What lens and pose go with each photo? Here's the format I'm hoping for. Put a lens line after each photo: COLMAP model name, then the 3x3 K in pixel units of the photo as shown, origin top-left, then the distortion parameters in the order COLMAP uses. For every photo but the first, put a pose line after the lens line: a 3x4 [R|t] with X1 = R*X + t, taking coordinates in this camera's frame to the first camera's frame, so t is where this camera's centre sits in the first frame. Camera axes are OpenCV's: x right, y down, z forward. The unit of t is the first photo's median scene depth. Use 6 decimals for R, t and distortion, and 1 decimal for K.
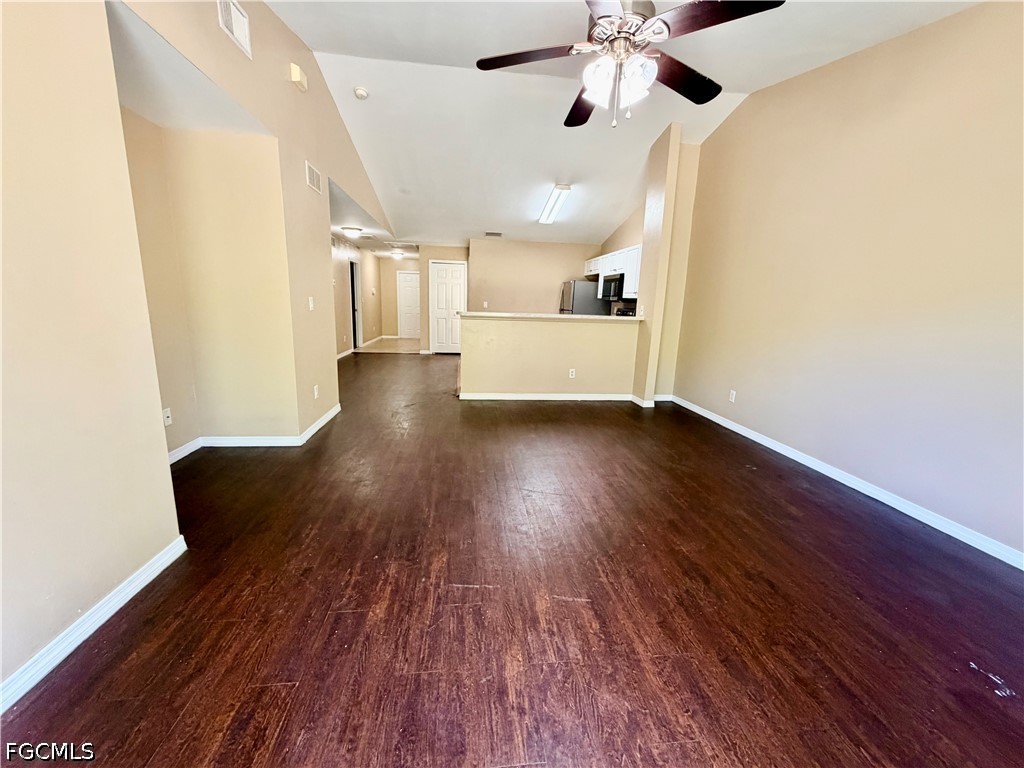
lens RADIAL K [[408.8, 0, 510.4], [0, 408.8, 386.0], [0, 0, 1]] dist [0.000142, -0.000040]
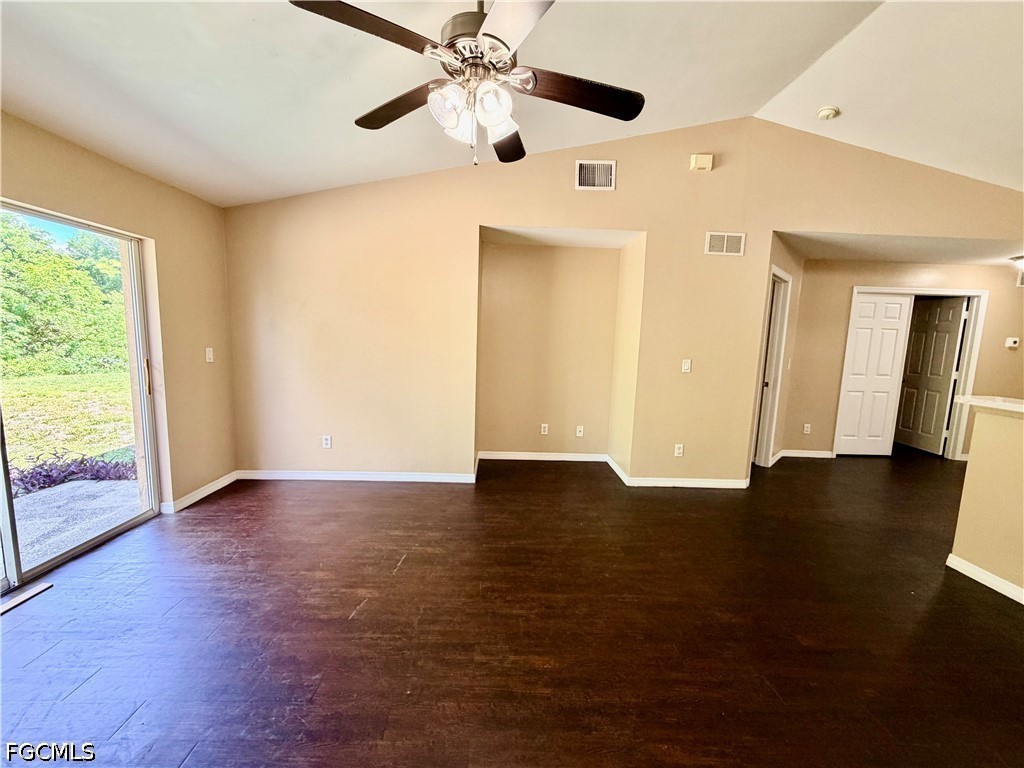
lens RADIAL K [[408.8, 0, 510.4], [0, 408.8, 386.0], [0, 0, 1]] dist [0.000142, -0.000040]
pose [[-0.086580, 0.085671, -0.992554, 0.361952], [-0.233871, 0.966707, 0.103841, -0.095293], [0.968405, 0.241120, -0.063662, 0.397776]]
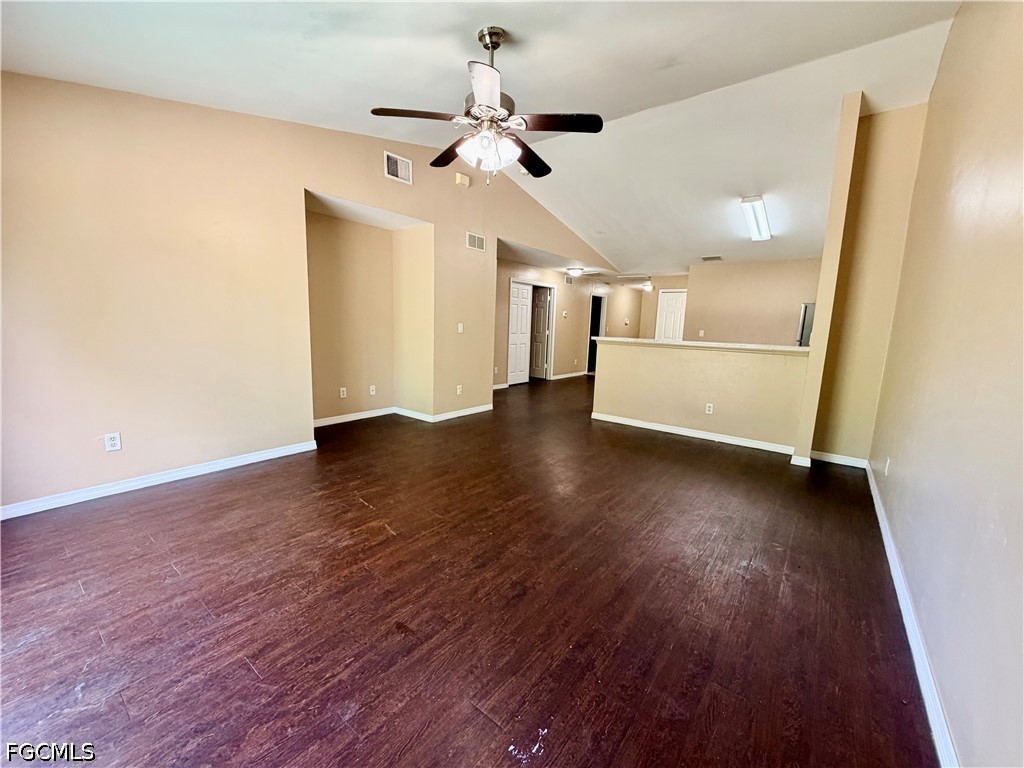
lens RADIAL K [[408.8, 0, 510.4], [0, 408.8, 386.0], [0, 0, 1]] dist [0.000142, -0.000040]
pose [[0.714948, 0.096180, -0.692531, 0.402950], [-0.149202, 0.988665, -0.016724, -0.000478], [0.683073, 0.115283, 0.721194, 0.064715]]
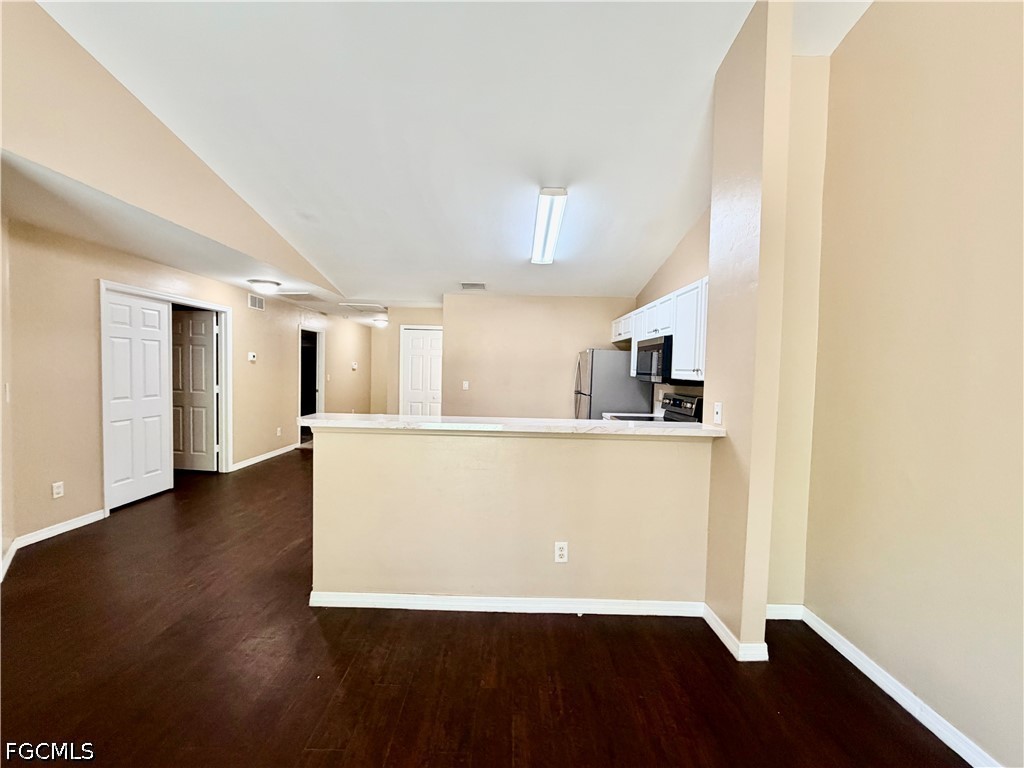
lens RADIAL K [[408.8, 0, 510.4], [0, 408.8, 386.0], [0, 0, 1]] dist [0.000142, -0.000040]
pose [[0.993025, -0.004888, -0.117806, 0.134457], [-0.014751, 0.986141, -0.165253, -0.120922], [0.116981, 0.165838, 0.979190, 0.475708]]
